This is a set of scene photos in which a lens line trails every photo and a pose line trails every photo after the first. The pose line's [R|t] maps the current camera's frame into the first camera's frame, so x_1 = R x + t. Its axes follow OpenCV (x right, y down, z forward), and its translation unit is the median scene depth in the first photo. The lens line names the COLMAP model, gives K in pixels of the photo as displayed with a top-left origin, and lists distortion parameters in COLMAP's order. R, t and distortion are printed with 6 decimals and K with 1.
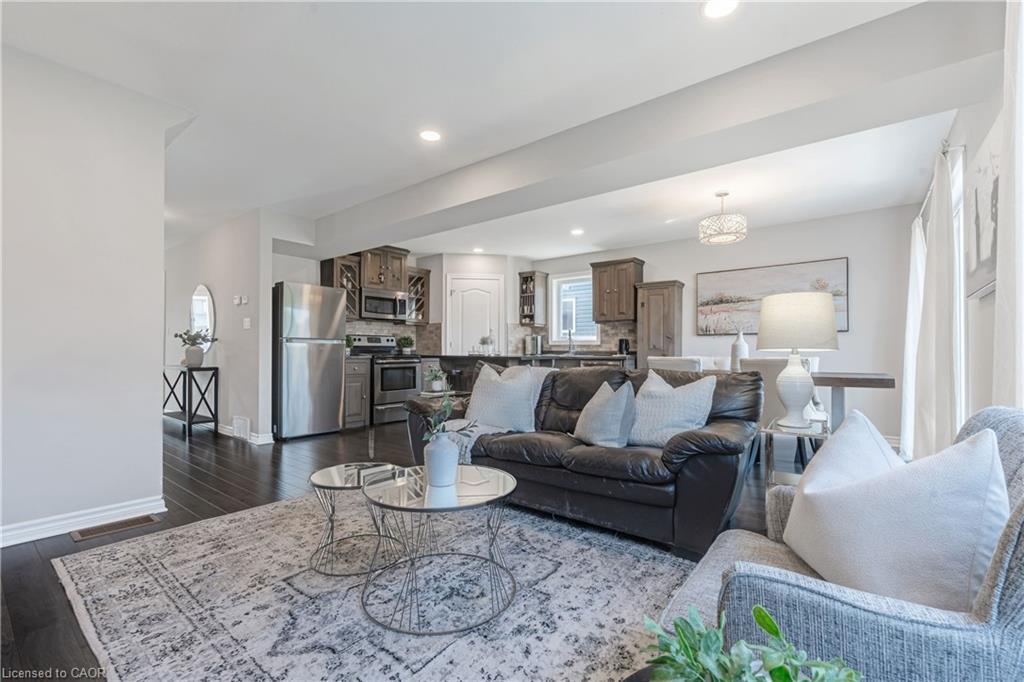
lens RADIAL K [[449.1, 0, 514.1], [0, 449.1, 350.0], [0, 0, 1]] dist [-0.002741, -0.000137]
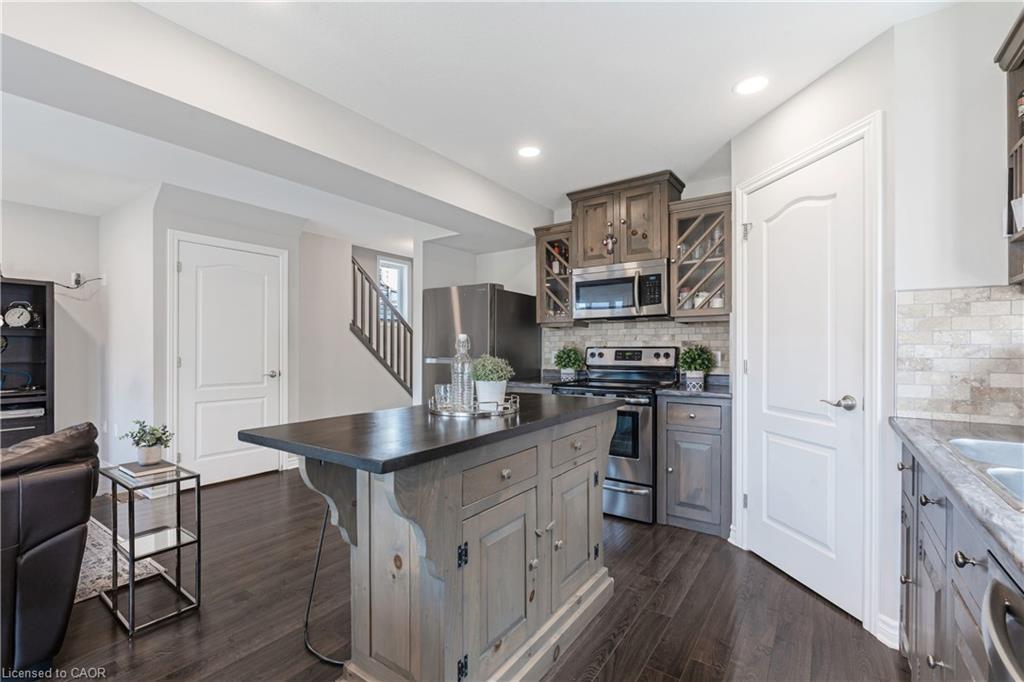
lens RADIAL K [[449.1, 0, 514.1], [0, 449.1, 350.0], [0, 0, 1]] dist [-0.002741, -0.000137]
pose [[0.058989, 0.000036, -0.998259, 0.231907], [0.006219, 0.999981, 0.000404, -0.028469], [0.998239, -0.006233, 0.058987, 0.787121]]
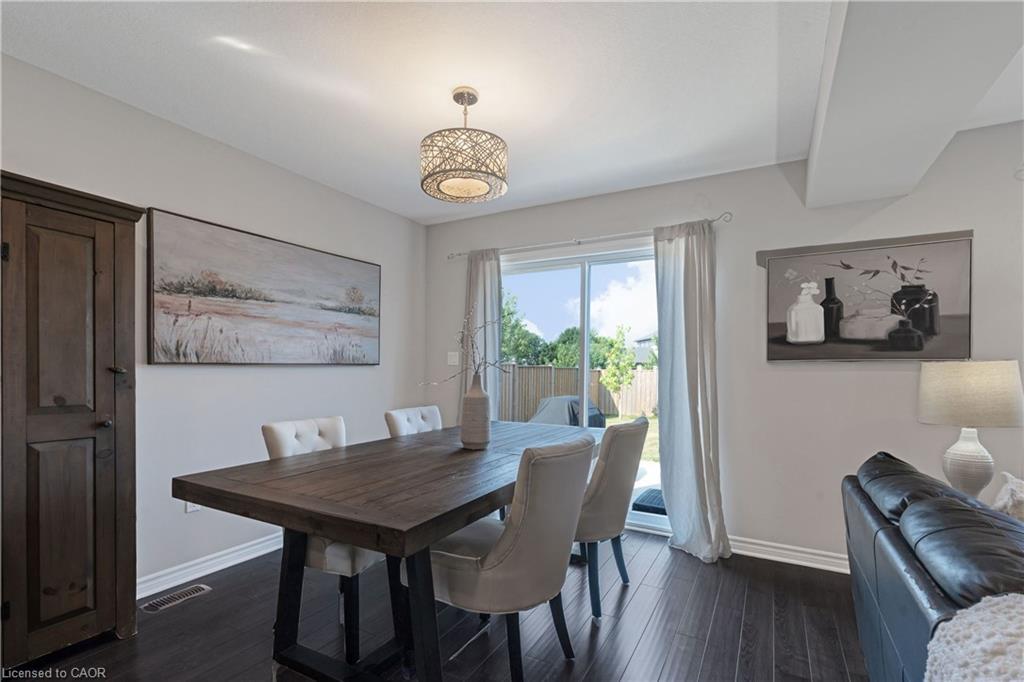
lens RADIAL K [[463.0, 0, 512.4], [0, 463.0, 368.6], [0, 0, 1]] dist [-0.003417, -0.000377]
pose [[-0.155830, -0.005495, 0.987769, -0.036568], [-0.009401, 0.999947, 0.004080, -0.028457], [-0.987739, -0.008650, -0.155874, 0.637002]]
